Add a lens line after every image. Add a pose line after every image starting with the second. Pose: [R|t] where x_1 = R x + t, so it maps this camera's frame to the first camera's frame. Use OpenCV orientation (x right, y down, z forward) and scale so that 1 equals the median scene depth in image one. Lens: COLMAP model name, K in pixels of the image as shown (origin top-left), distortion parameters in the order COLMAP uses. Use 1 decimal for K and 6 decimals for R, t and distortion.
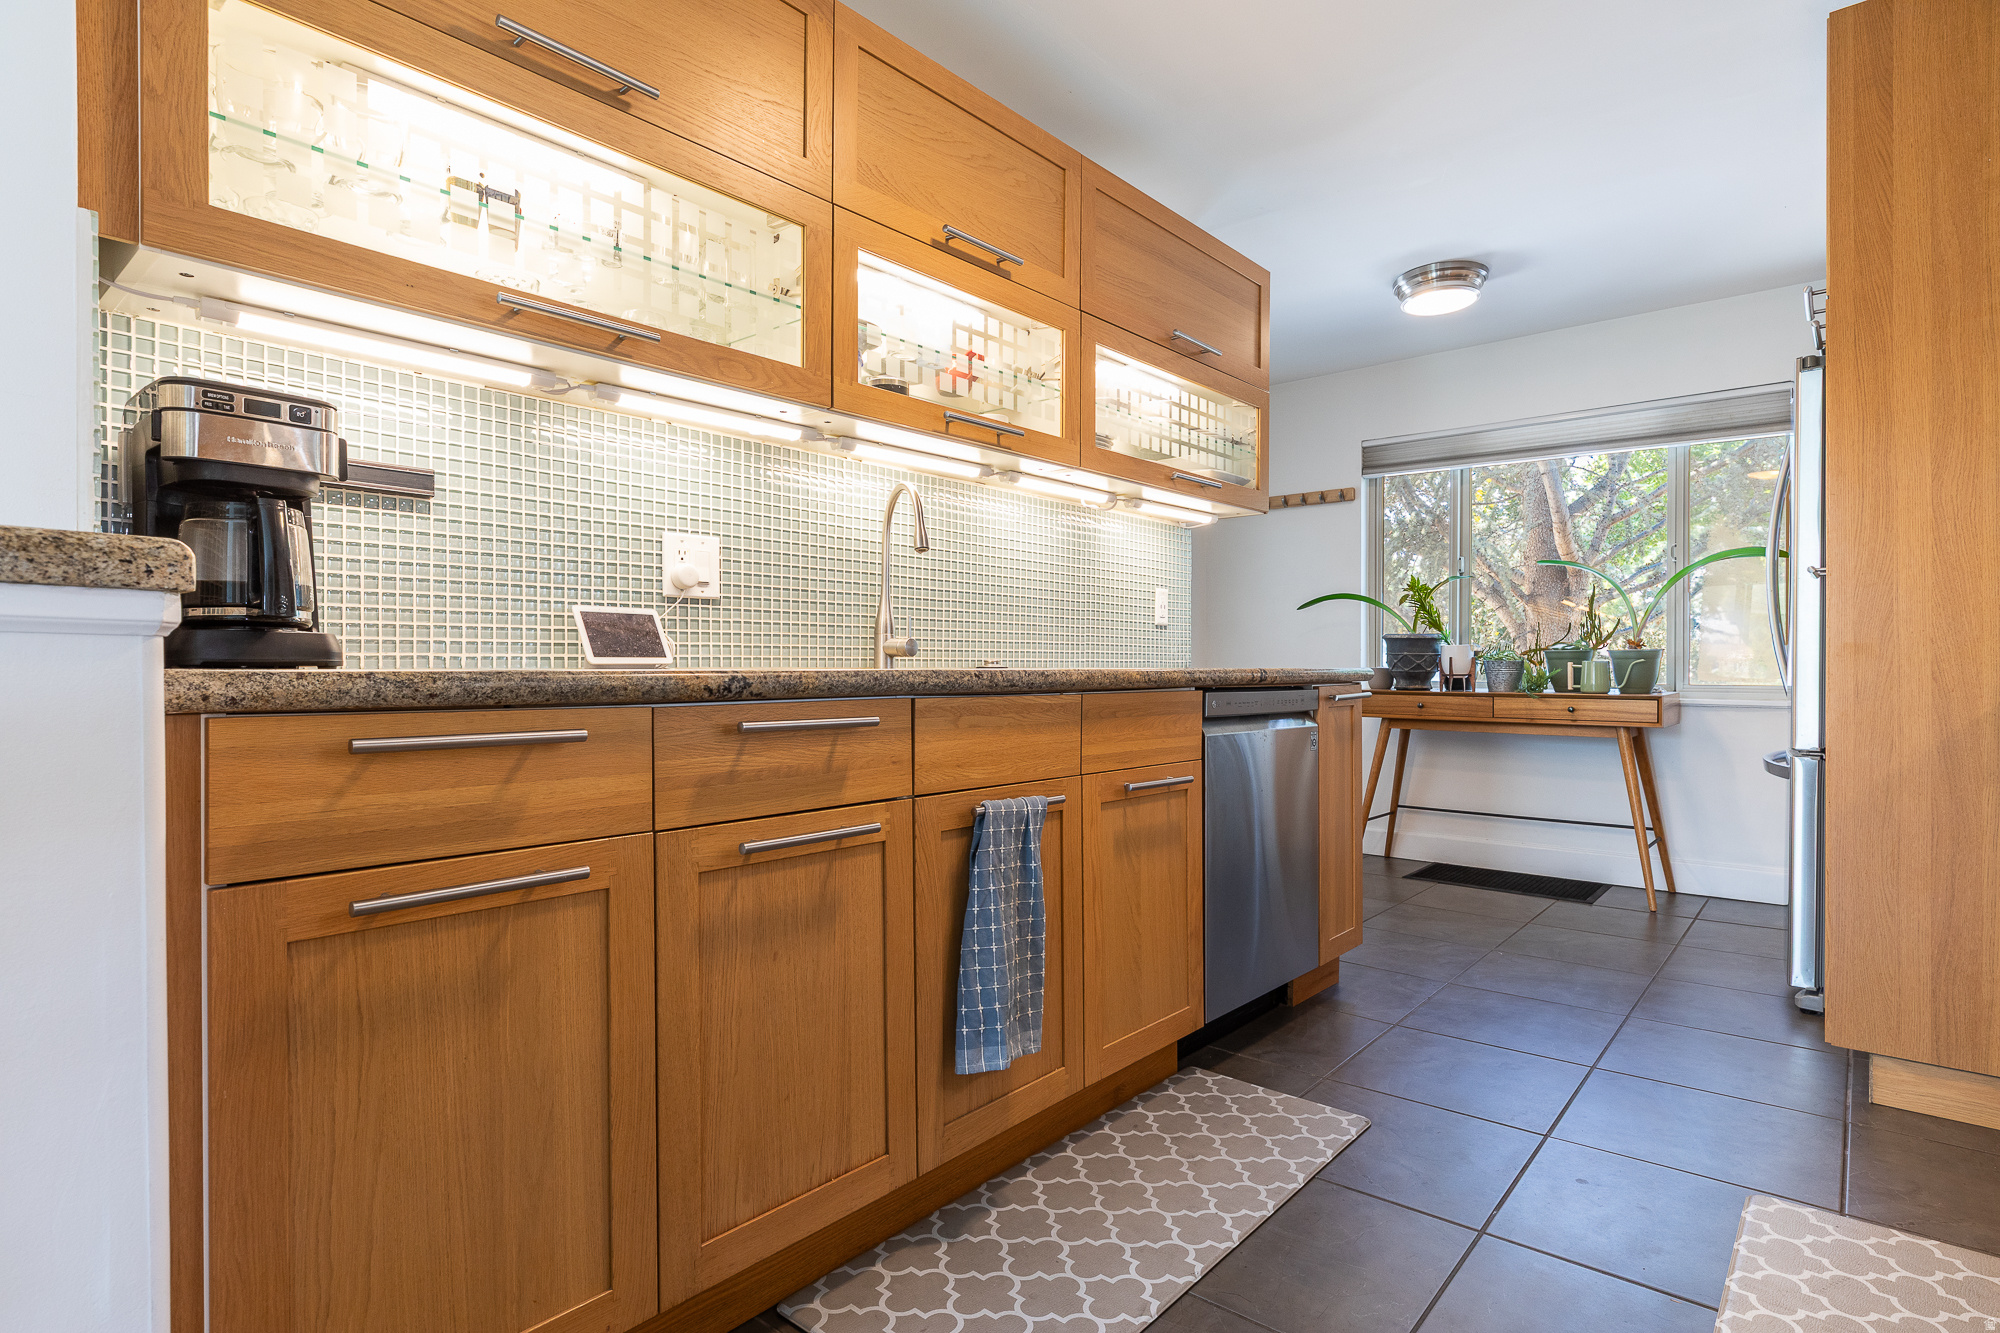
lens RADIAL K [[1026.7, 0, 1000.0], [0, 1026.7, 666.5], [0, 0, 1]] dist [0.002174, 0.000520]
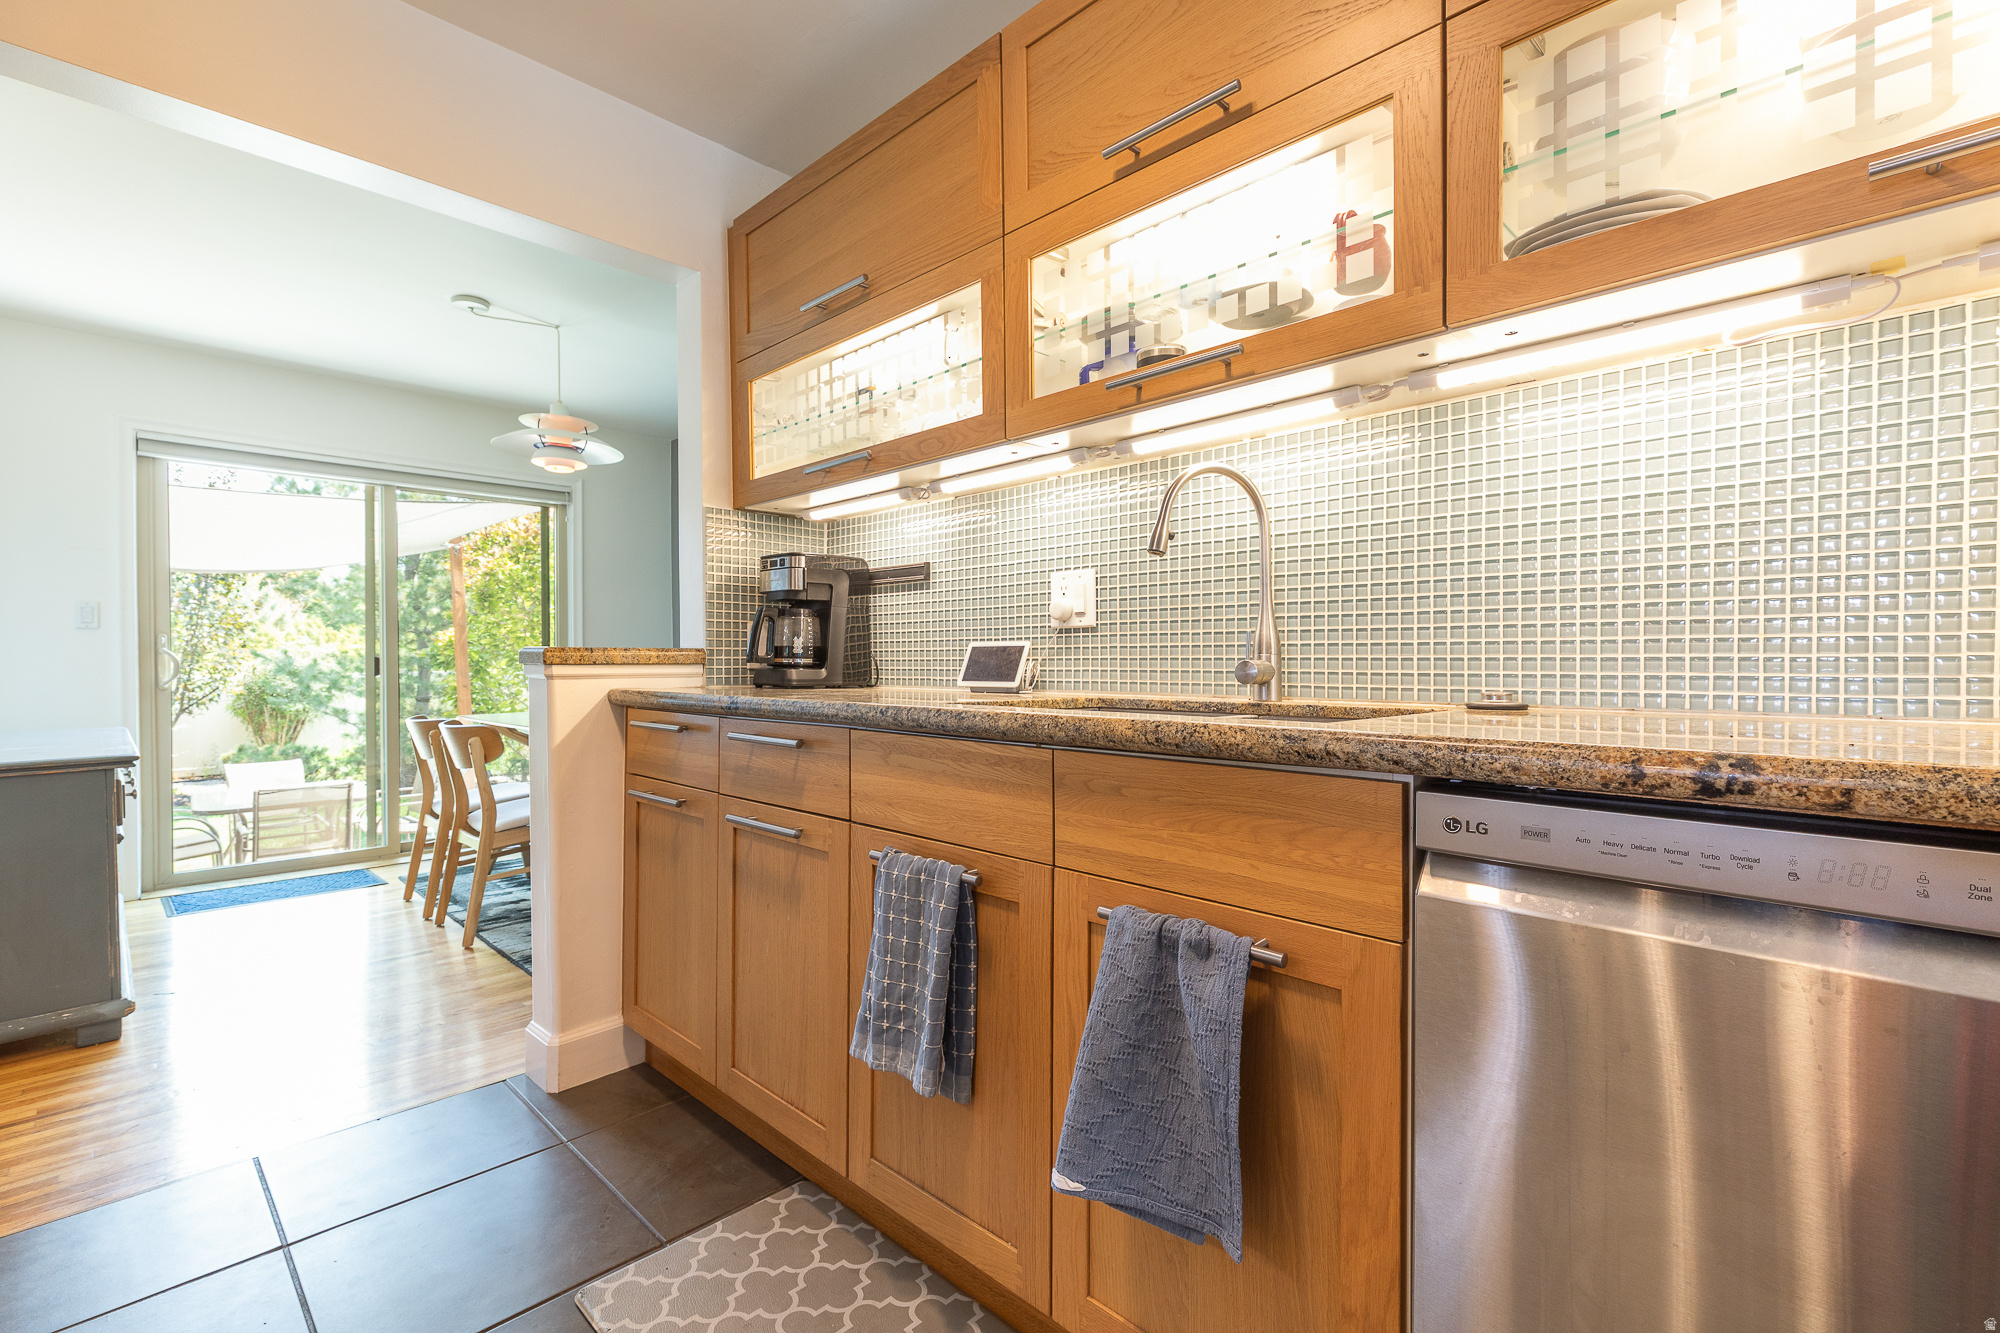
lens RADIAL K [[899.5, 0, 1000.0], [0, 899.5, 666.5], [0, 0, 1]] dist [0.015958, -0.000079]
pose [[-0.078818, 0.011172, -0.996826, 0.495493], [0.003446, 0.999934, 0.010935, -0.026130], [0.996883, -0.002573, -0.078851, 0.729341]]
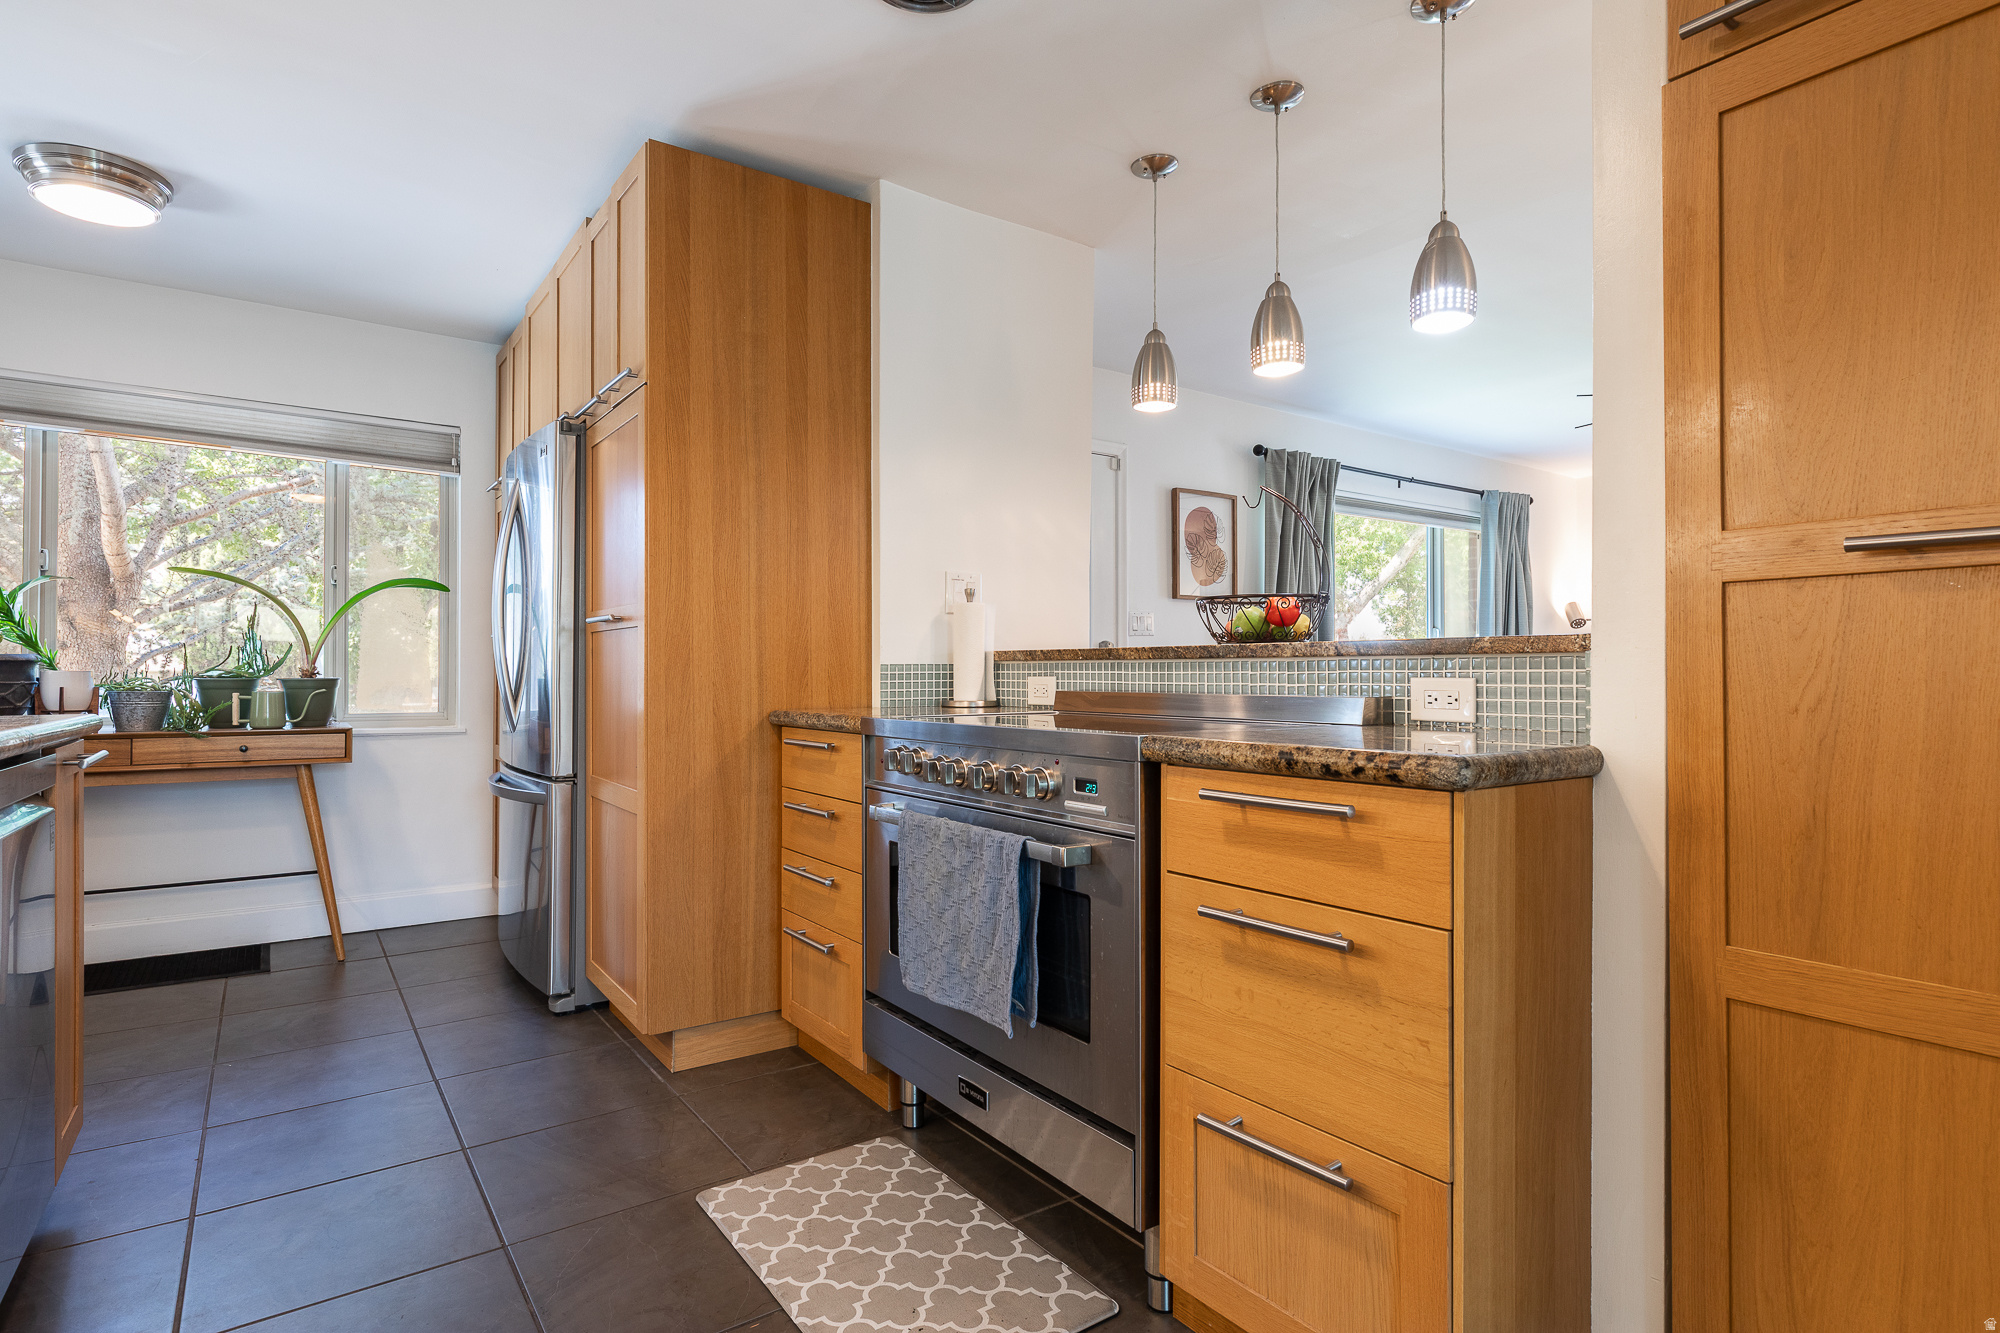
lens RADIAL K [[1026.7, 0, 1000.0], [0, 1026.7, 666.5], [0, 0, 1]] dist [0.002174, 0.000520]
pose [[0.248909, 0.008177, 0.968492, -0.168748], [0.001813, 0.999959, -0.008909, -0.026337], [-0.968525, 0.003974, 0.248884, 0.273047]]
